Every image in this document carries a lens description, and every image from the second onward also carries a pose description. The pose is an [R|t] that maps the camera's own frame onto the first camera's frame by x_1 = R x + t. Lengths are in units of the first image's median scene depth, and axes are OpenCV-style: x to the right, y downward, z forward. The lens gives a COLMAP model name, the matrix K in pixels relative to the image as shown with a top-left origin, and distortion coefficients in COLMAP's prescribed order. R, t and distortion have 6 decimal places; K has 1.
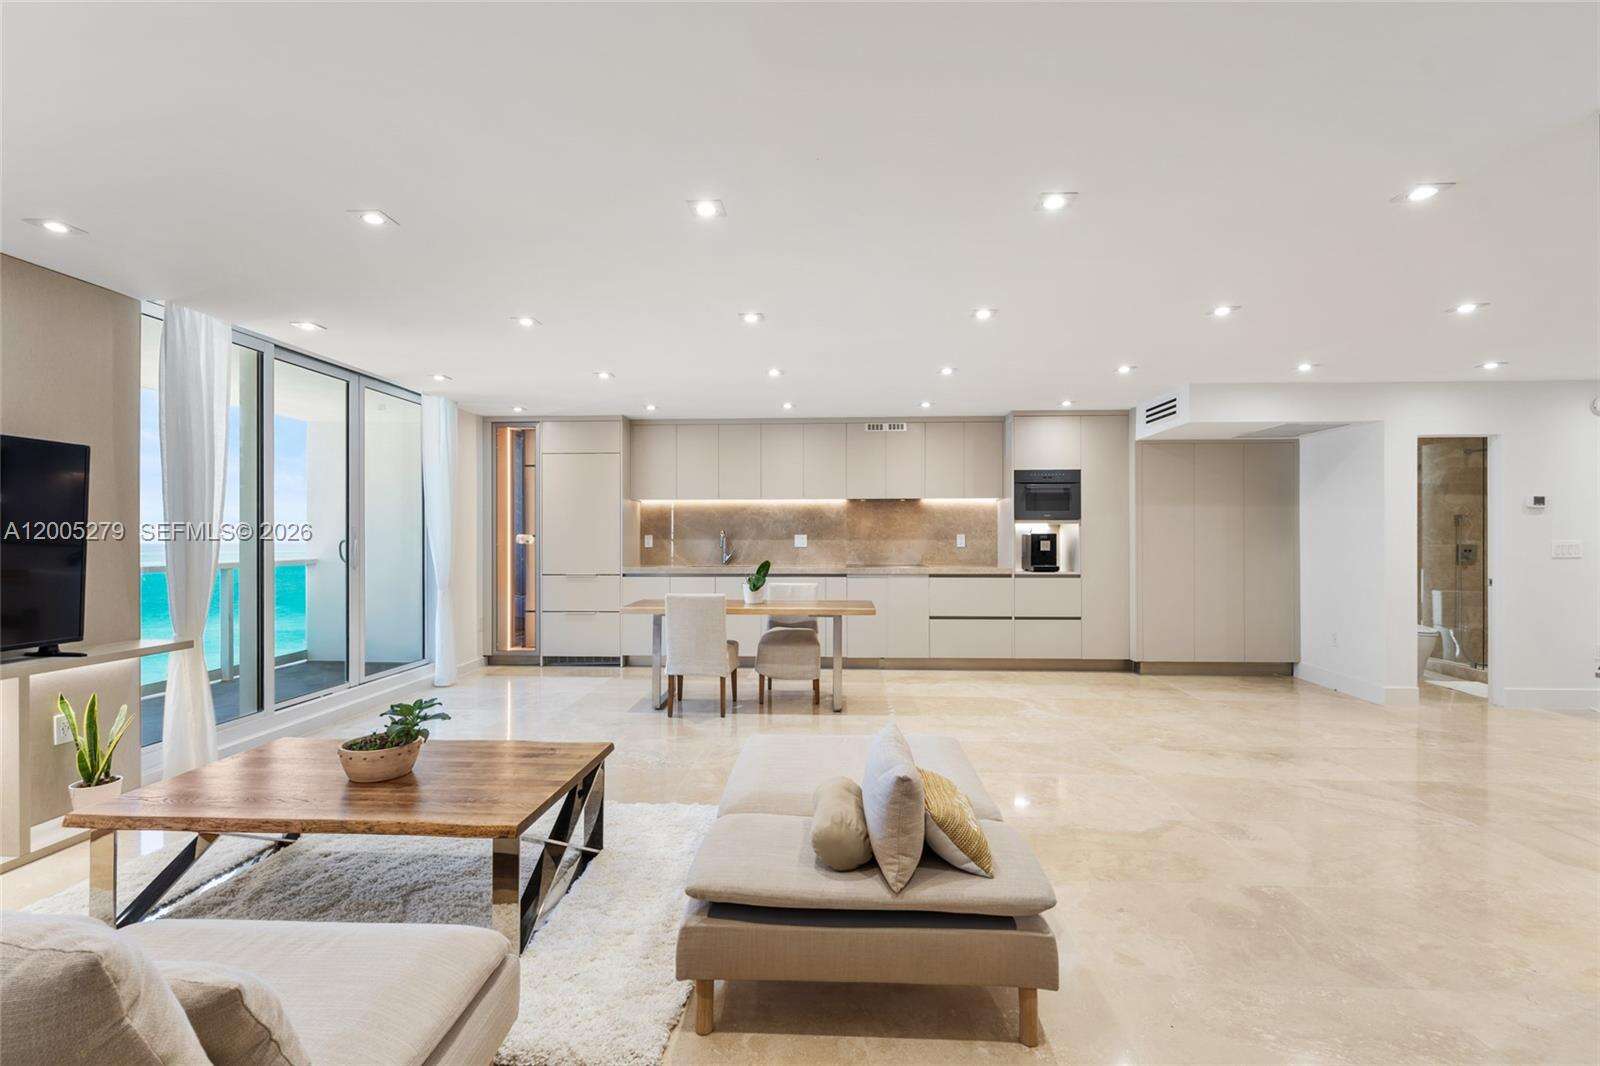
lens RADIAL K [[732.0, 0, 800.0], [0, 732.0, 533.0], [0, 0, 1]] dist [0.000058, -0.000023]
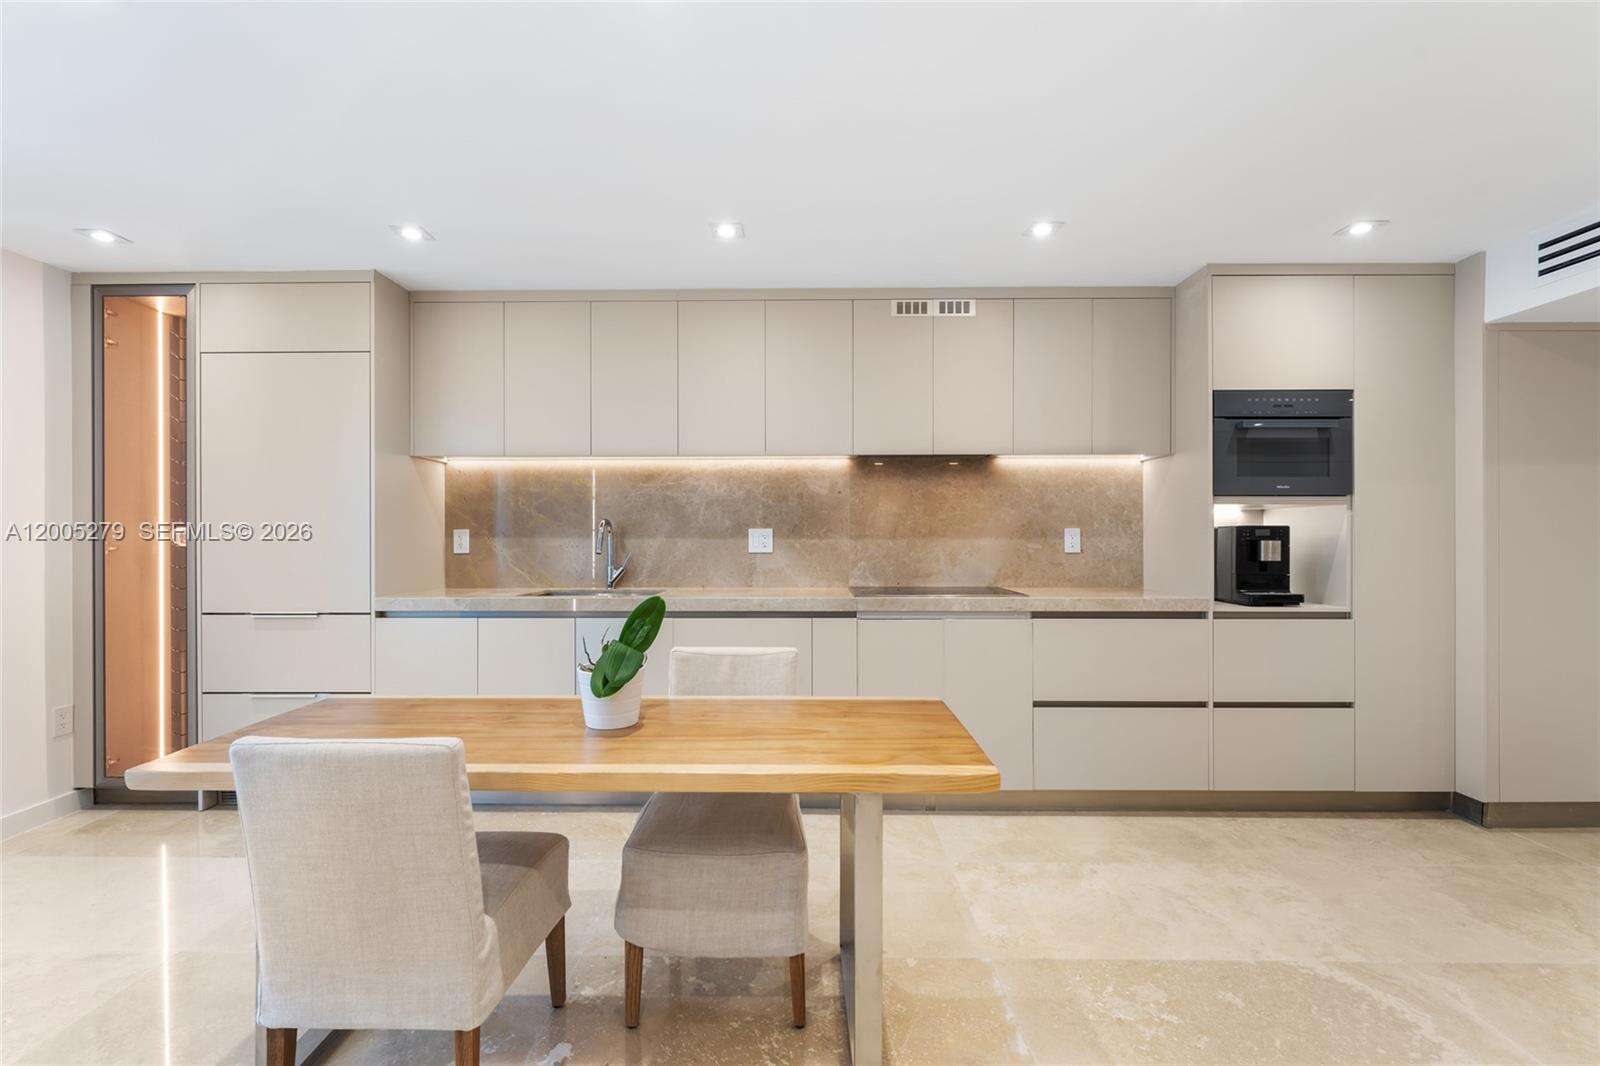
lens RADIAL K [[743.6, 0, 800.0], [0, 743.6, 533.0], [0, 0, 1]] dist [0.000280, 0.000041]
pose [[0.999107, 0.000319, 0.042261, 0.007302], [-0.000443, 0.999996, 0.002917, 0.004261], [-0.042259, -0.002933, 0.999102, 0.517403]]
